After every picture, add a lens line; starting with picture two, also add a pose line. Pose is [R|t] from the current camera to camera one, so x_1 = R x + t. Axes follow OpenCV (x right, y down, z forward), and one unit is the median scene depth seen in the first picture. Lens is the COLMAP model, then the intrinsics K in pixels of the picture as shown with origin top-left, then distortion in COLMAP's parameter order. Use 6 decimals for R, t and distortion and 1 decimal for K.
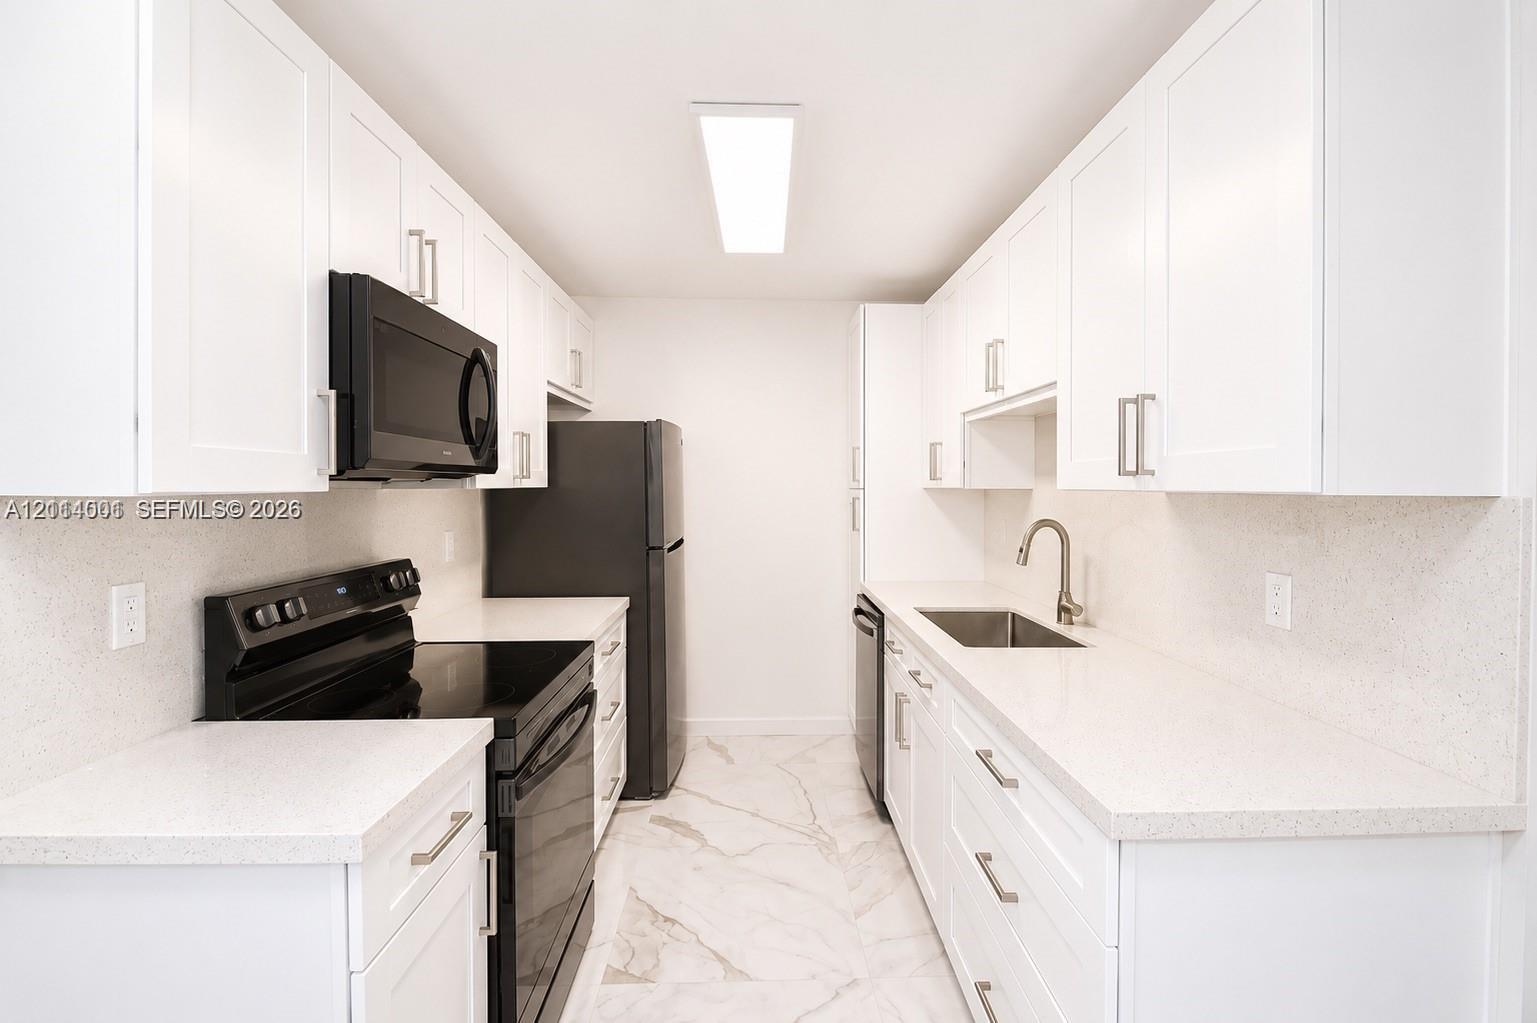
lens RADIAL K [[702.6, 0, 771.2], [0, 702.6, 487.3], [0, 0, 1]] dist [-0.002196, -0.000390]
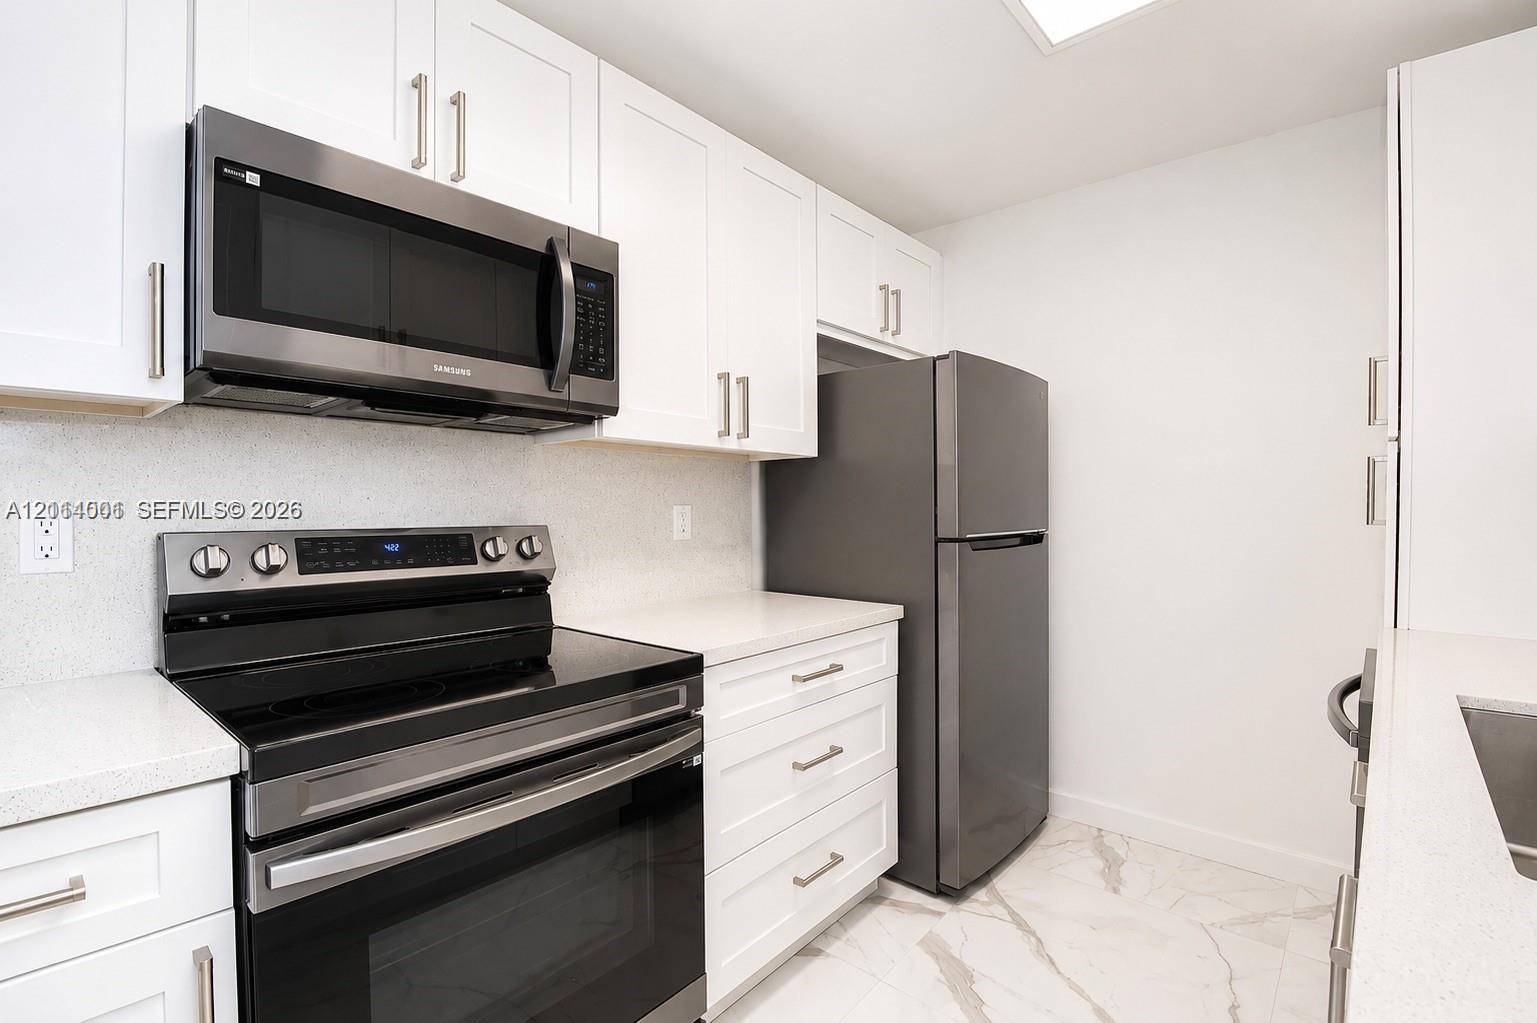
lens RADIAL K [[685.7, 0, 764.5], [0, 685.7, 520.1], [0, 0, 1]] dist [-0.000216, -0.000002]
pose [[0.728583, 0.008555, -0.684905, 0.217670], [0.001845, 0.999894, 0.014452, 0.079406], [0.684955, -0.011793, 0.728489, 0.541681]]
